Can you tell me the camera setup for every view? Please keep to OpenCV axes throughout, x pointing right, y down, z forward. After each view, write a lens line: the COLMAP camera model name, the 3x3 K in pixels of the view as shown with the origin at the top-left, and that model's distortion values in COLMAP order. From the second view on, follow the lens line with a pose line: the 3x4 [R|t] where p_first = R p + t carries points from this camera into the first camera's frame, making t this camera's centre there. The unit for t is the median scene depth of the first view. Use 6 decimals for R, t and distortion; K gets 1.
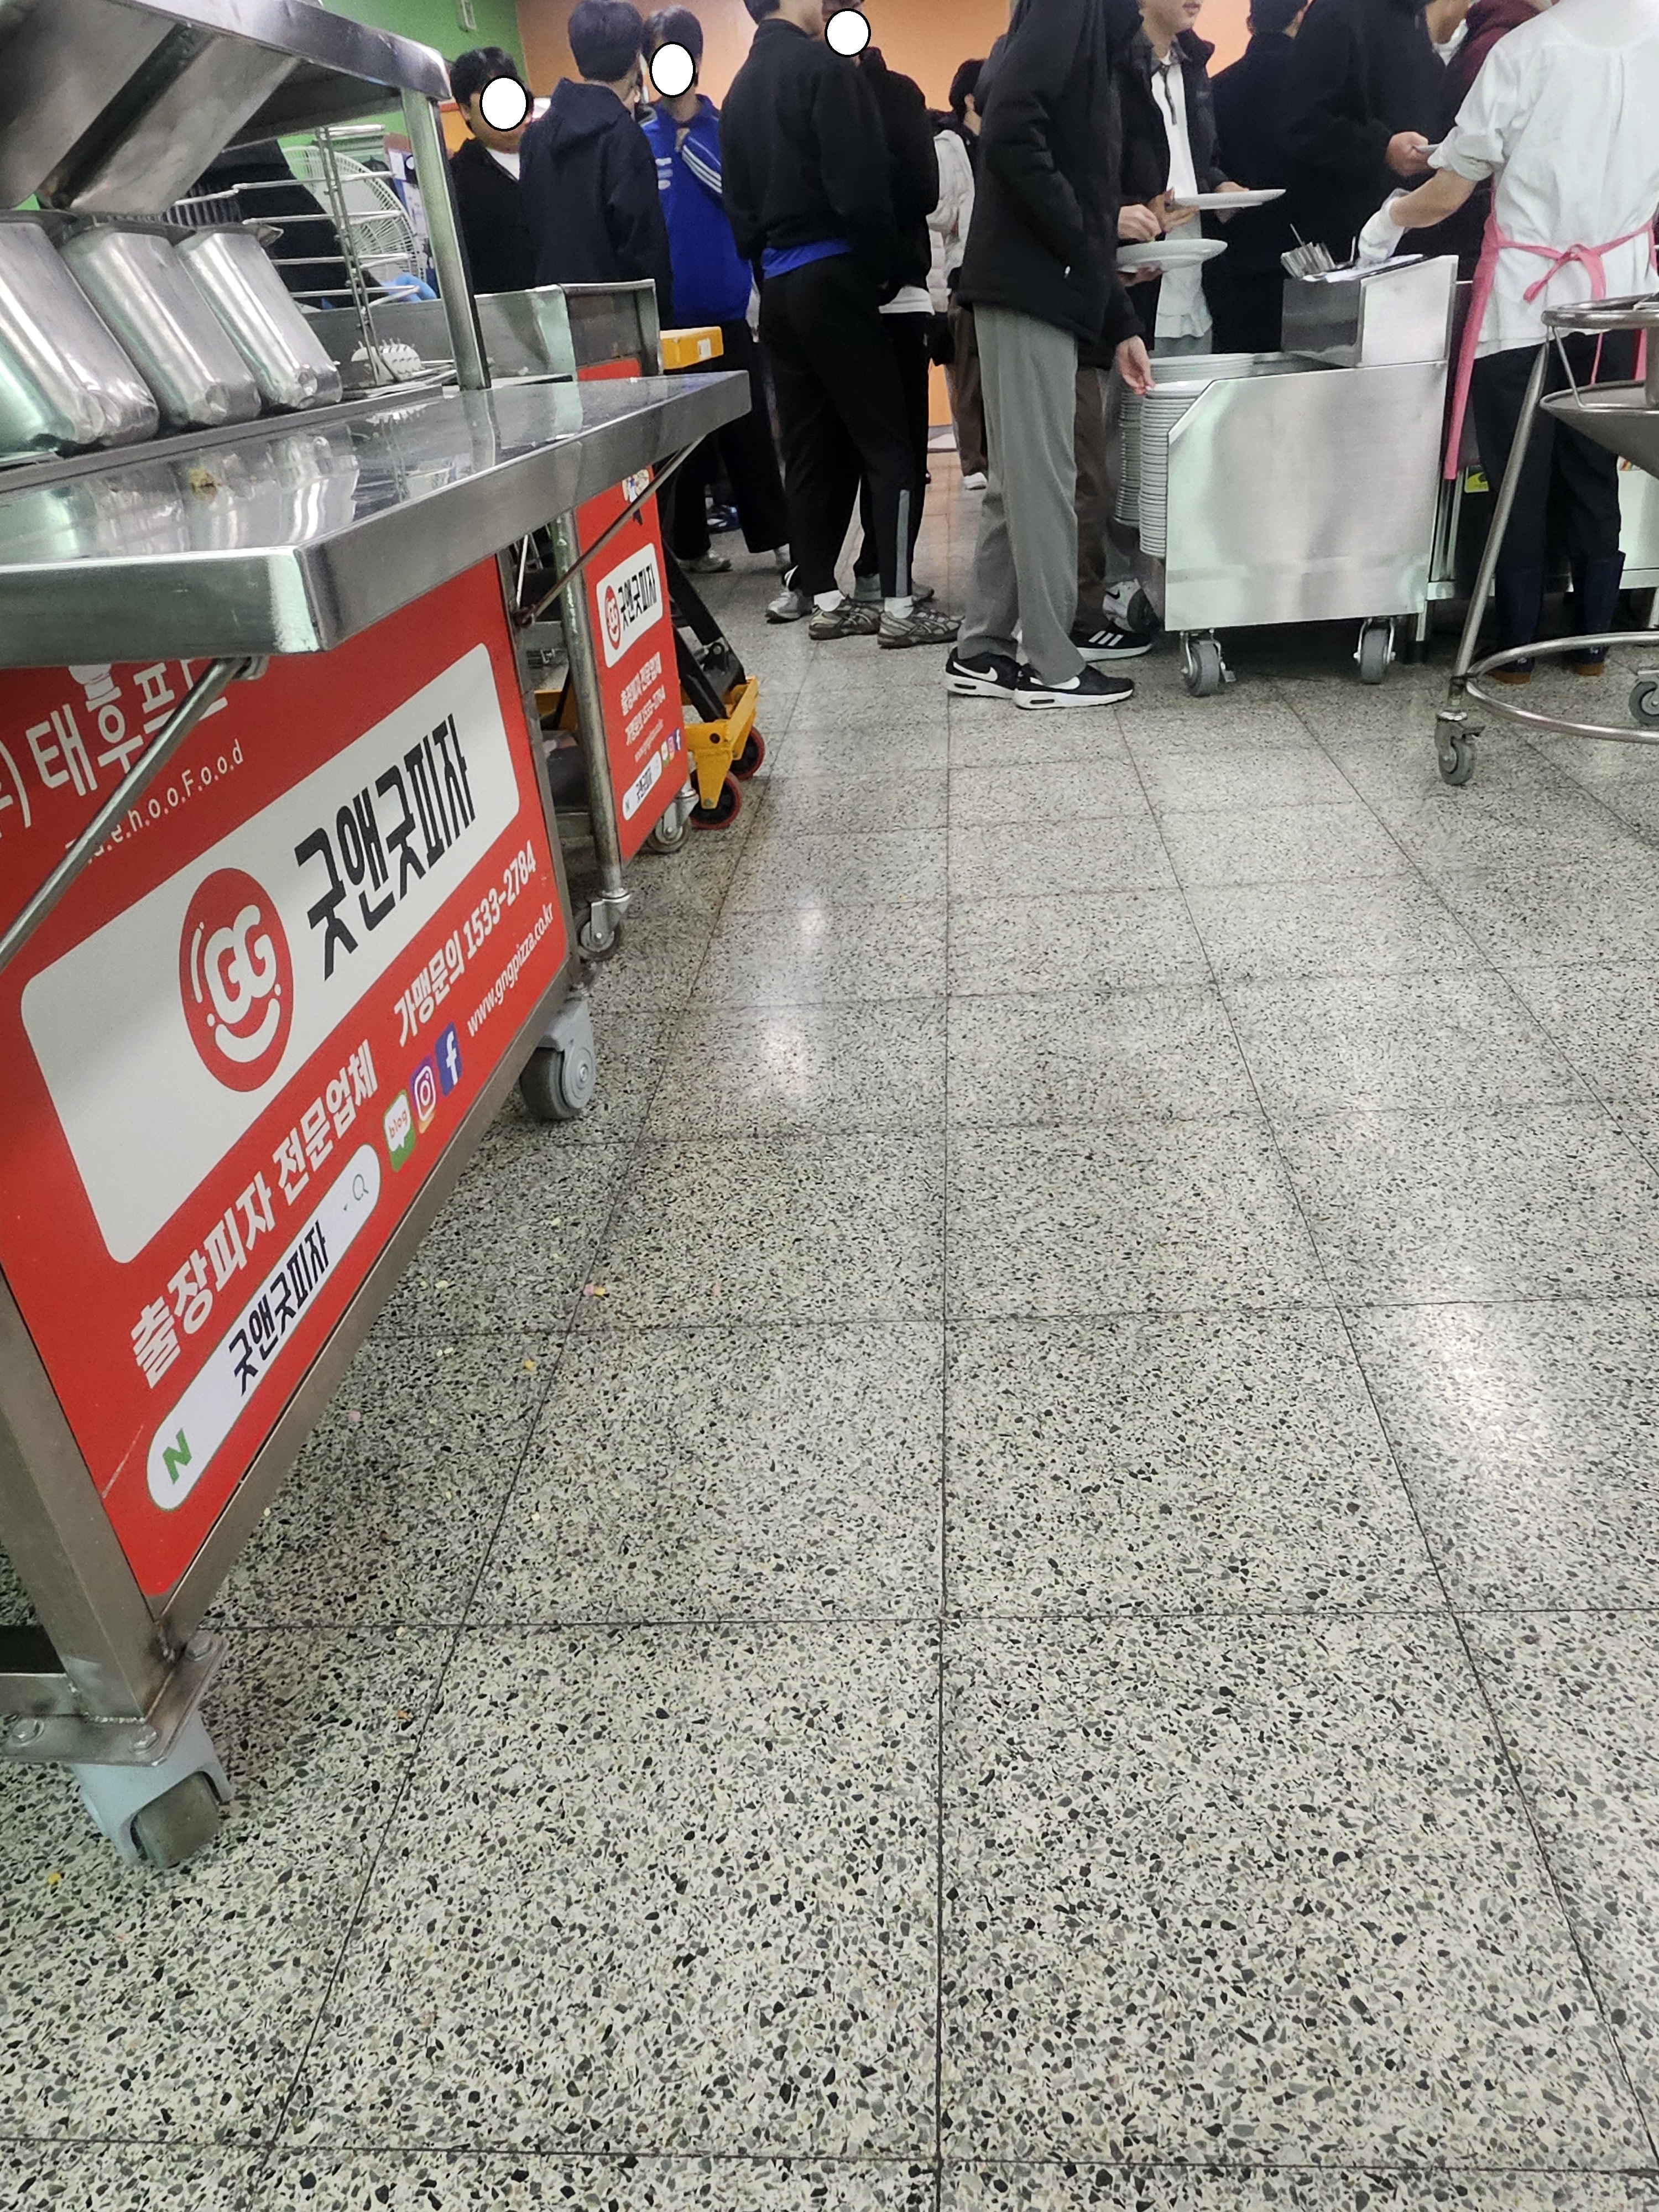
lens RADIAL K [[1507.2, 0, 829.5], [0, 1507.2, 1106.0], [0, 0, 1]] dist [0.005816, -0.002092]
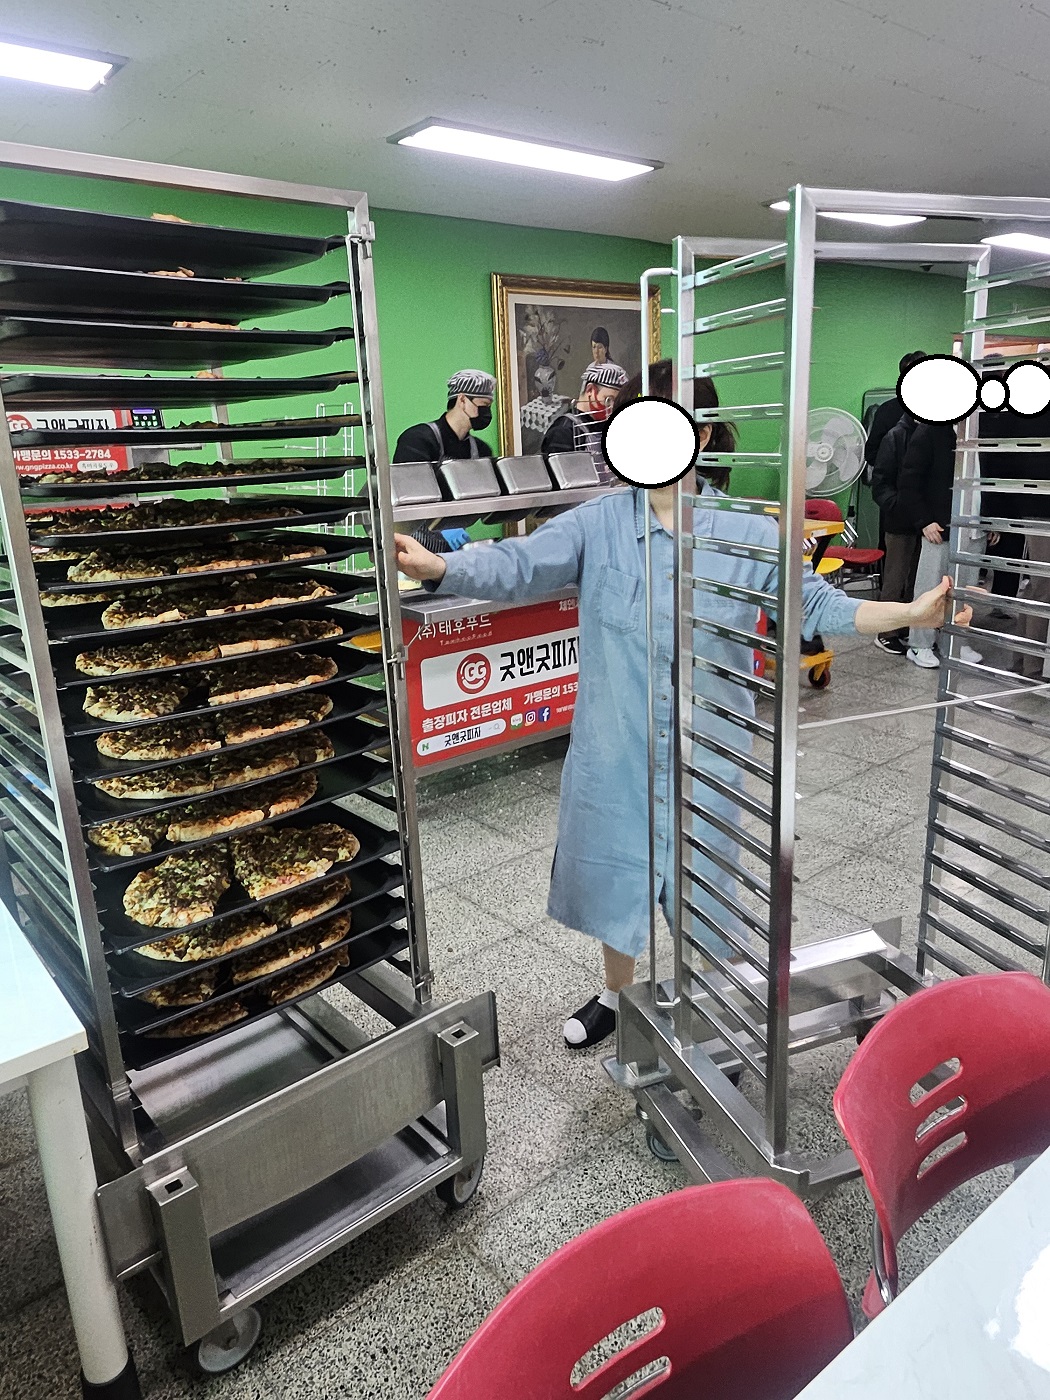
lens RADIAL K [[953.9, 0, 525.0], [0, 953.9, 700.0], [0, 0, 1]] dist [0.005816, -0.002092]
pose [[0.691175, 0.264810, -0.672423, 1.706693], [-0.366826, 0.930228, -0.010719, -0.022971], [0.622668, 0.254071, 0.740090, -1.138822]]
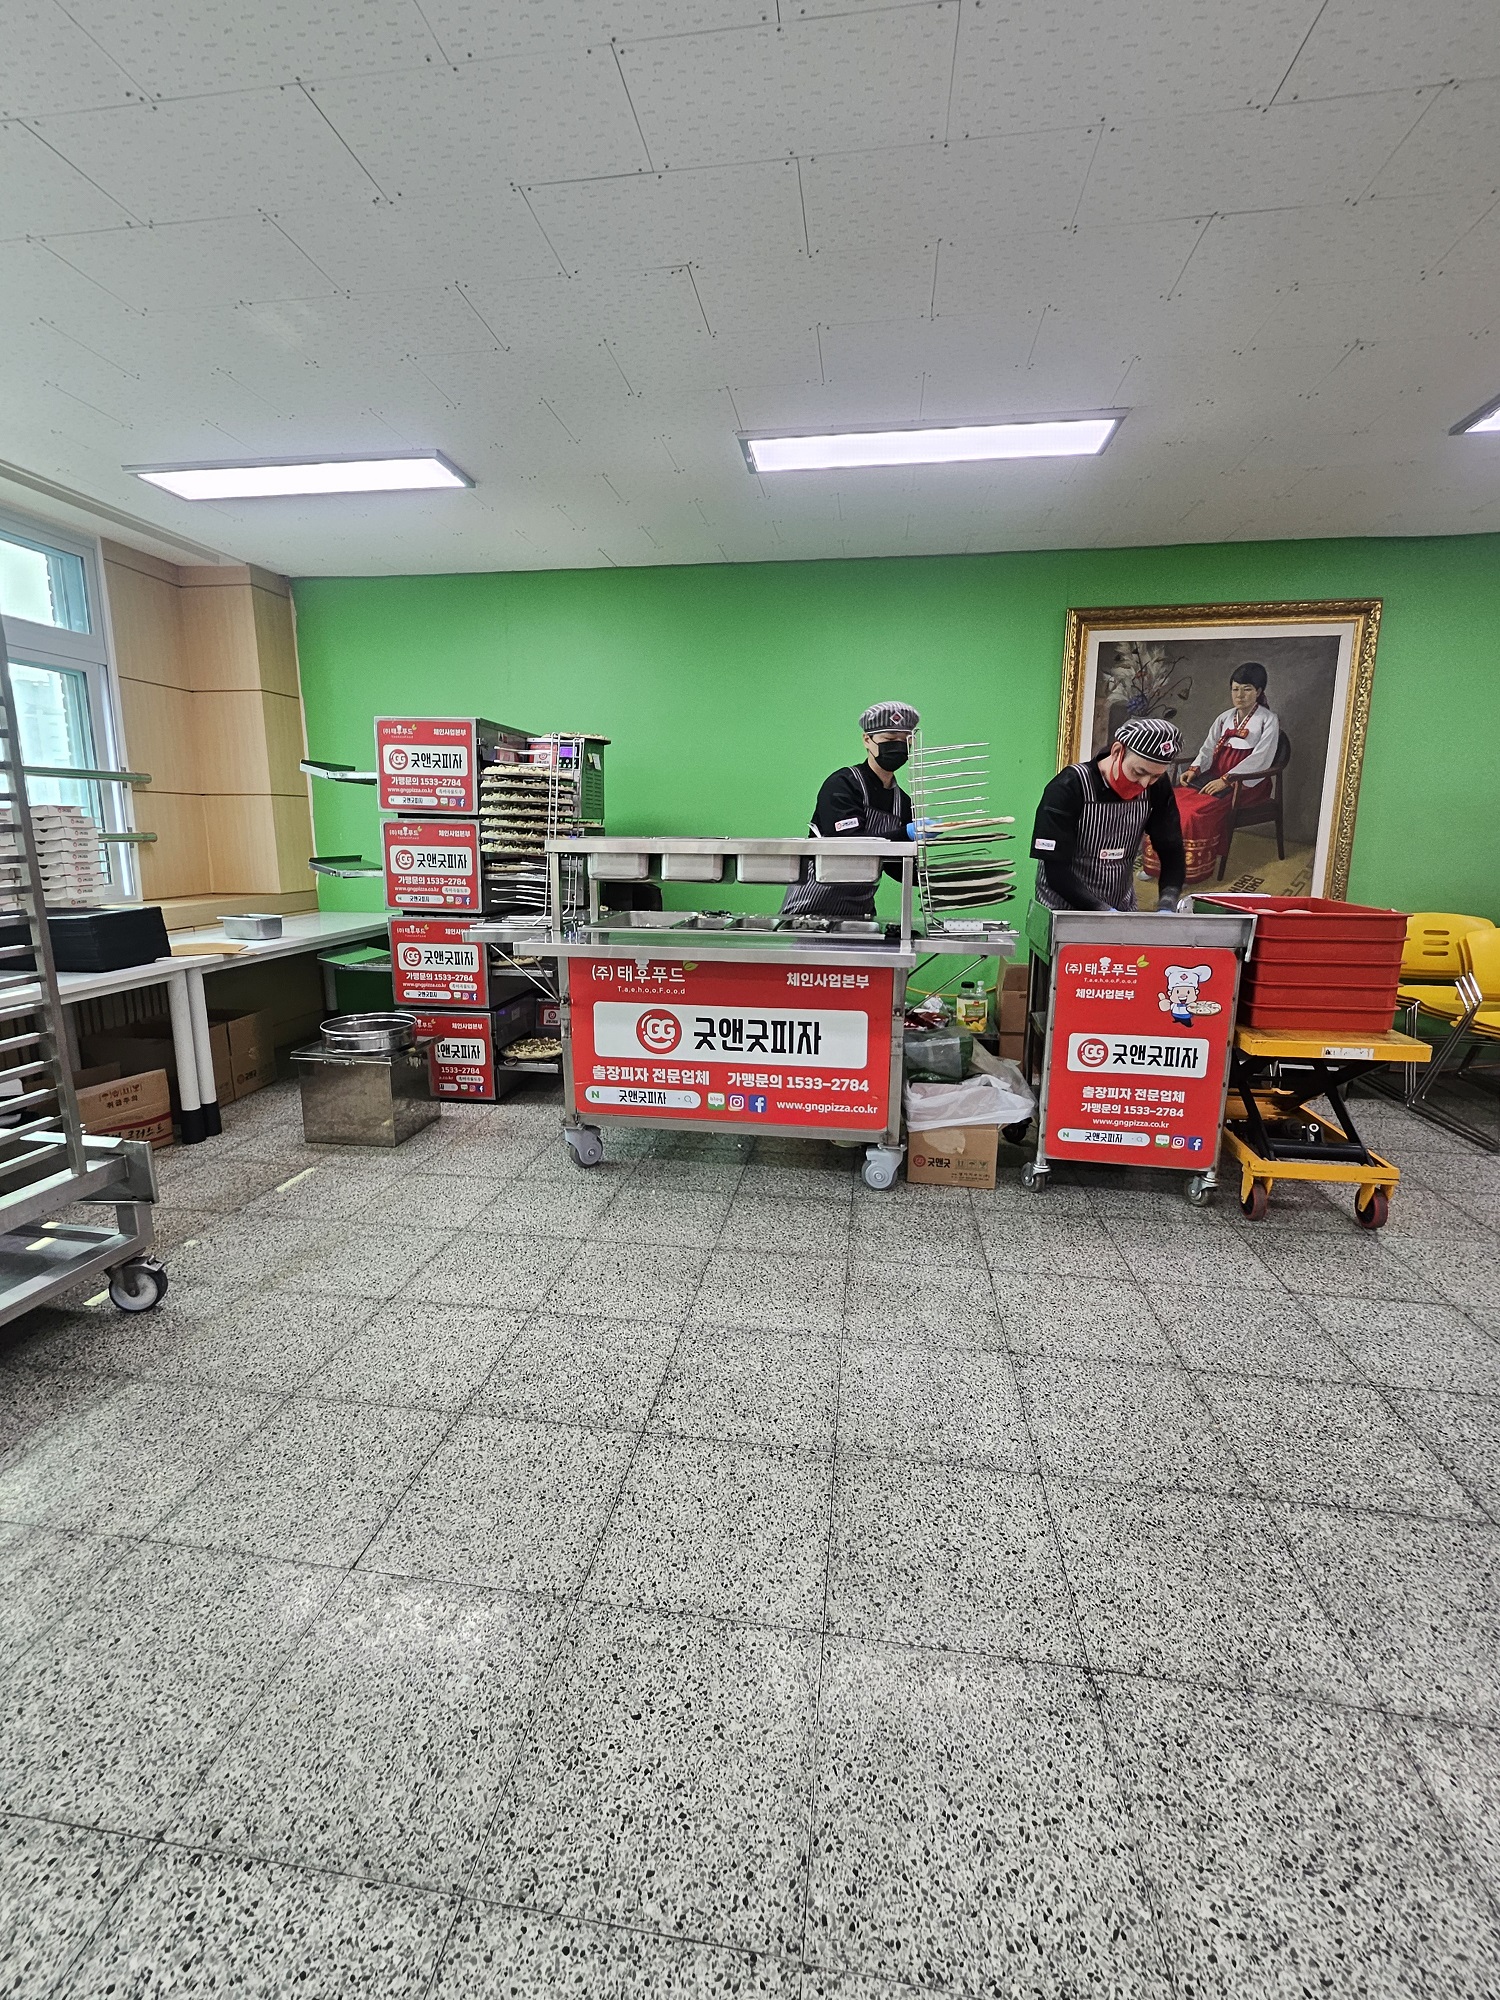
lens RADIAL K [[846.4, 0, 750.0], [0, 846.4, 1000.0], [0, 0, 1]] dist [0.001207, 0.000014]
pose [[-0.081497, 0.276630, -0.957515, 1.784261], [-0.472261, 0.835296, 0.281516, -0.891509], [0.877683, 0.475139, 0.062567, 0.887134]]
